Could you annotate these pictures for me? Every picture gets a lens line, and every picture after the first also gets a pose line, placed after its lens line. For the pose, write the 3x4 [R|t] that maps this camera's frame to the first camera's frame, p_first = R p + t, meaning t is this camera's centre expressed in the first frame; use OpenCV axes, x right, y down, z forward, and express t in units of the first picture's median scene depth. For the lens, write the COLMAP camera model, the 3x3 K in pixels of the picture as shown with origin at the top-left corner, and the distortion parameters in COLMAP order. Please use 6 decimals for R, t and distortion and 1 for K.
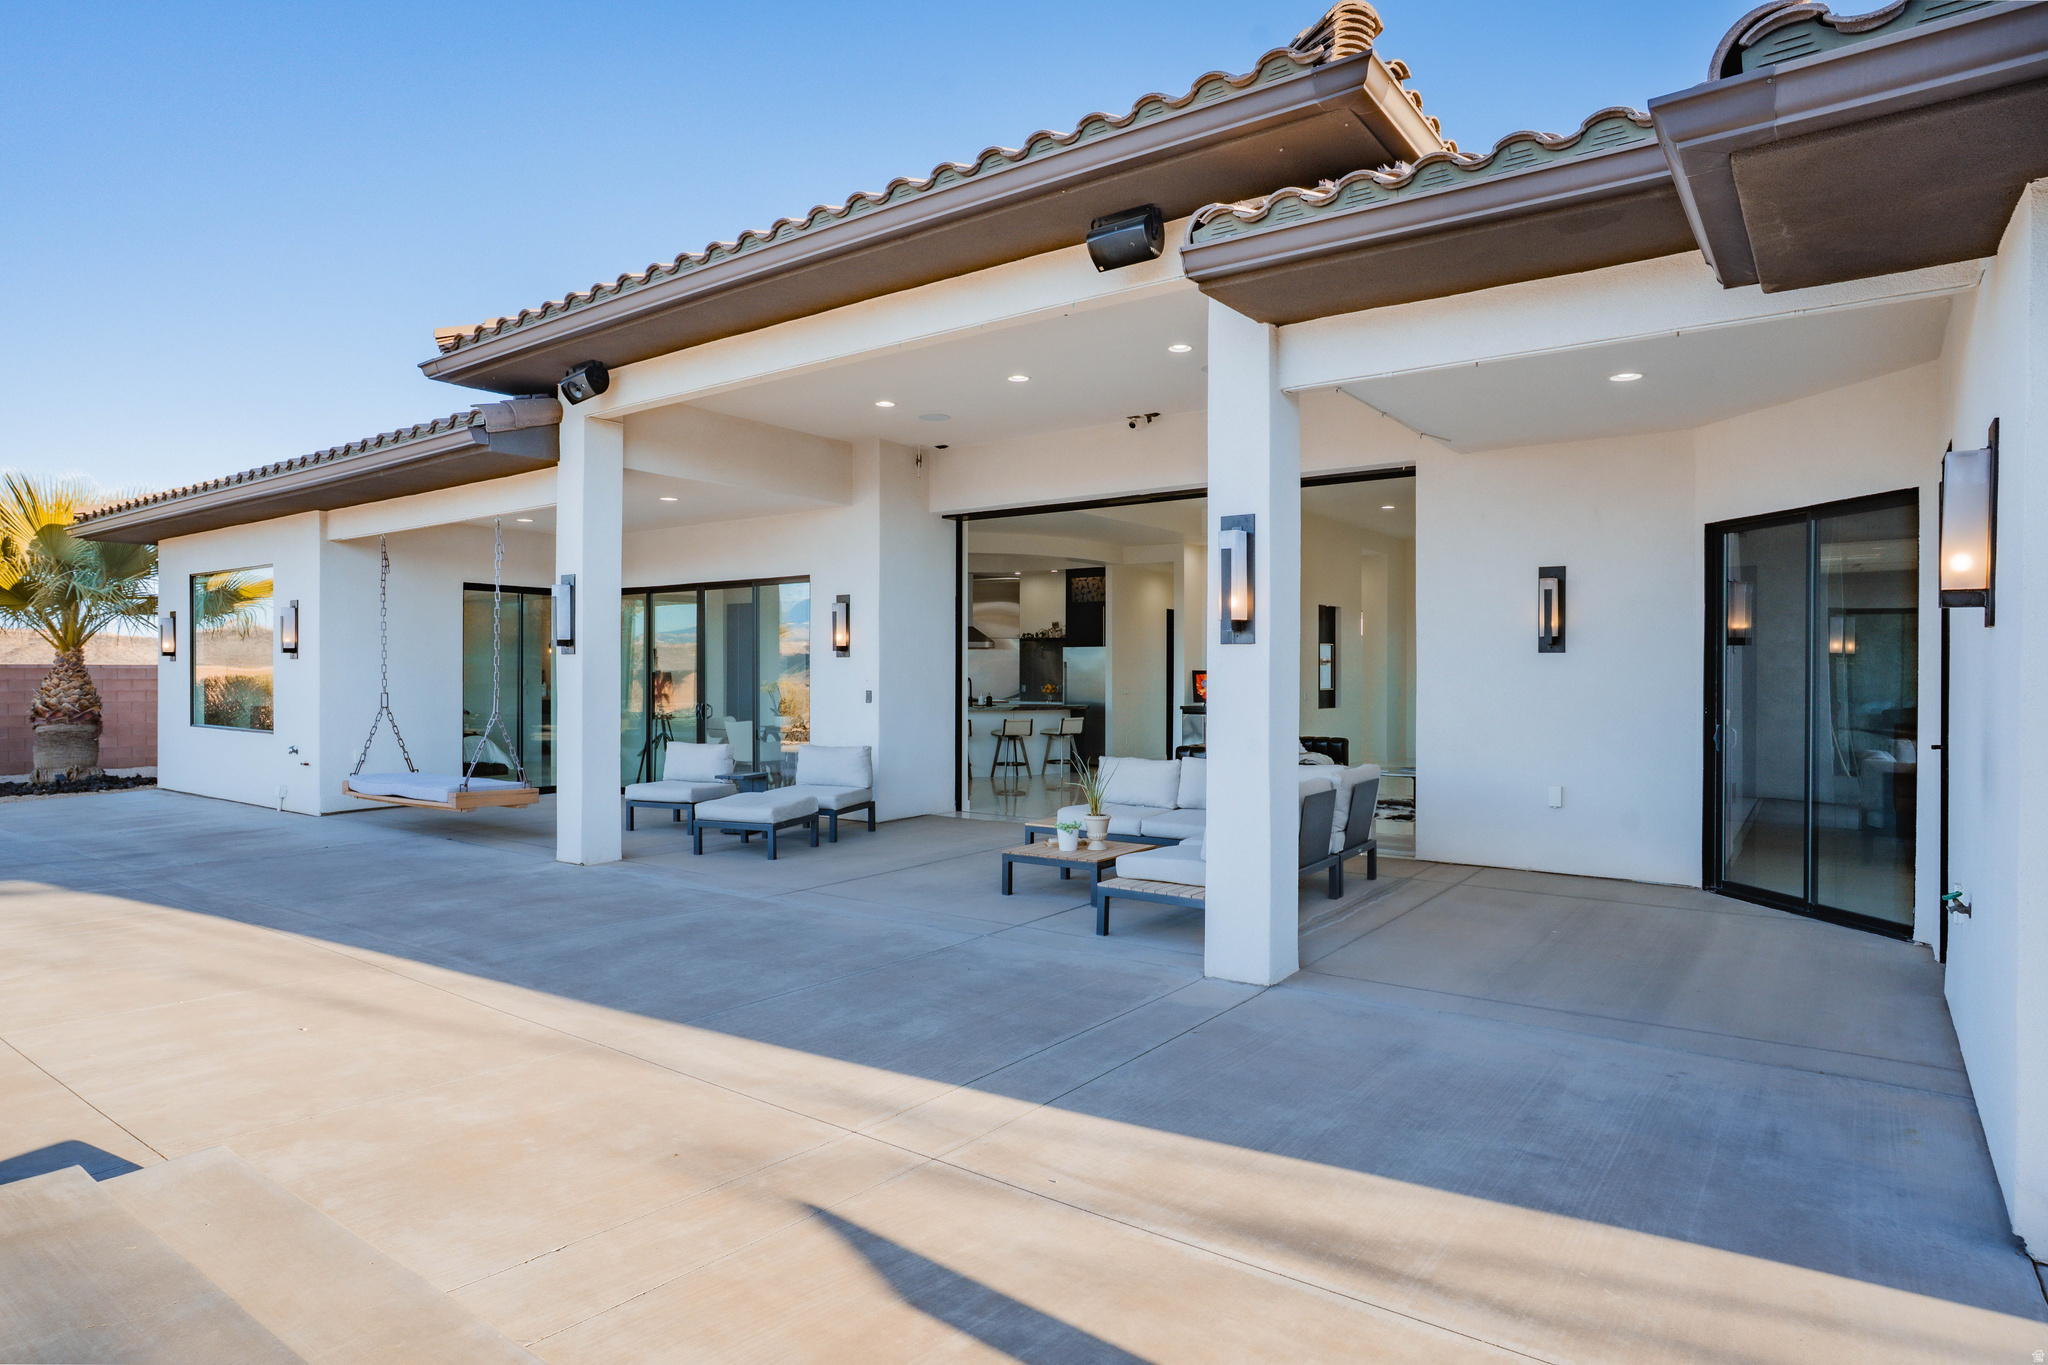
lens RADIAL K [[1171.8, 0, 1017.8], [0, 1171.8, 674.9], [0, 0, 1]] dist [-0.029154, 0.022831]
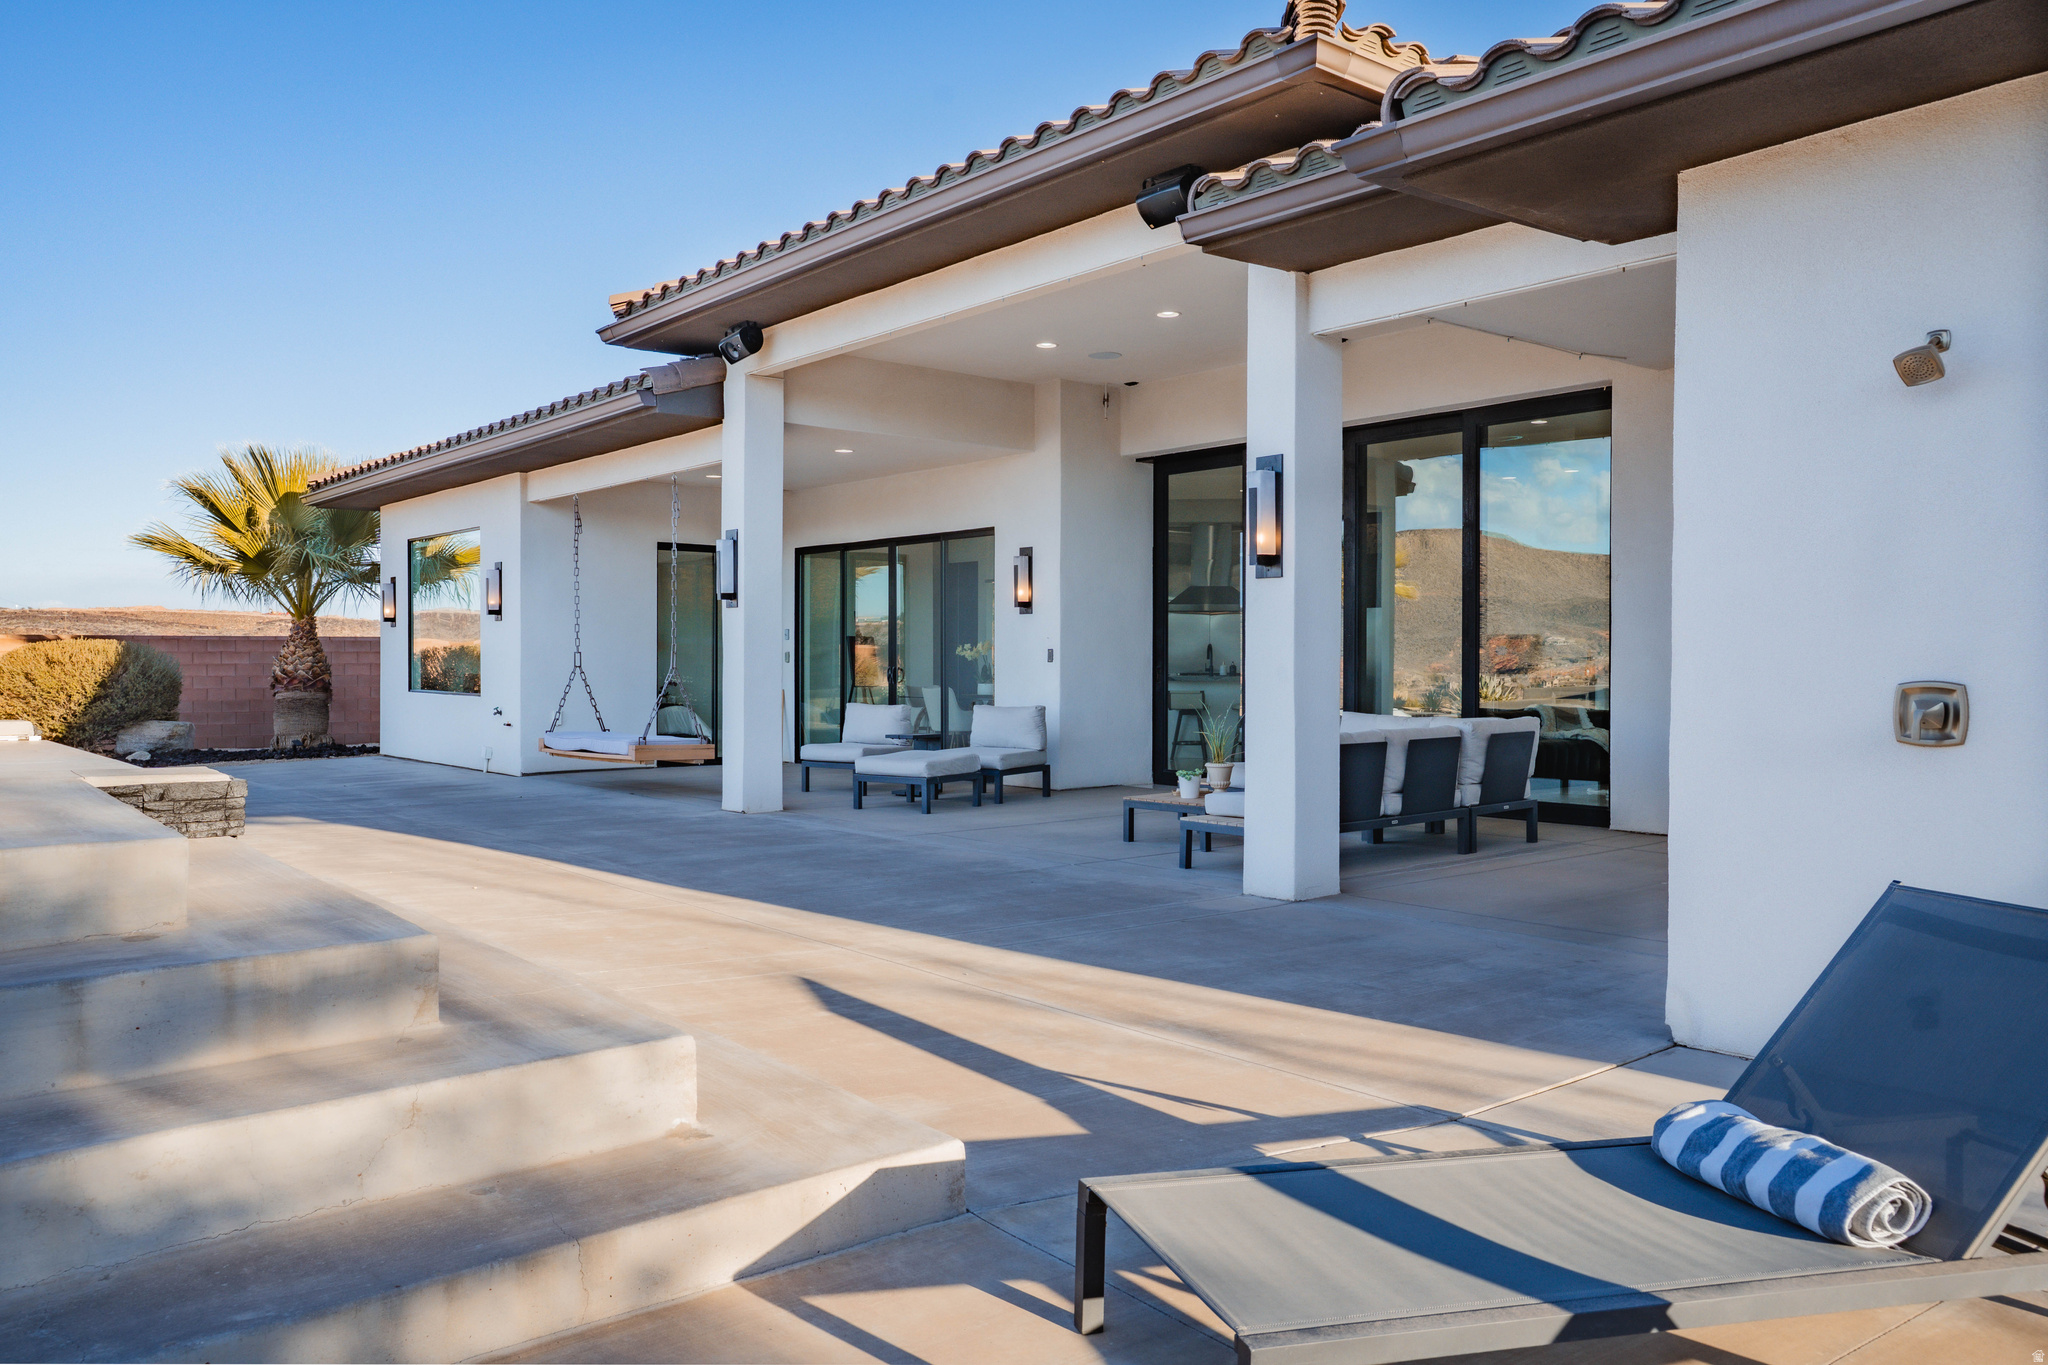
lens RADIAL K [[1522.5, 0, 1022.2], [0, 1522.5, 669.0], [0, 0, 1]] dist [0.030802, -0.013903]
pose [[0.970508, 0.000178, -0.241070, 0.176124], [0.000973, 0.999989, 0.004655, 0.028615], [0.241068, -0.004752, 0.970497, -0.226204]]
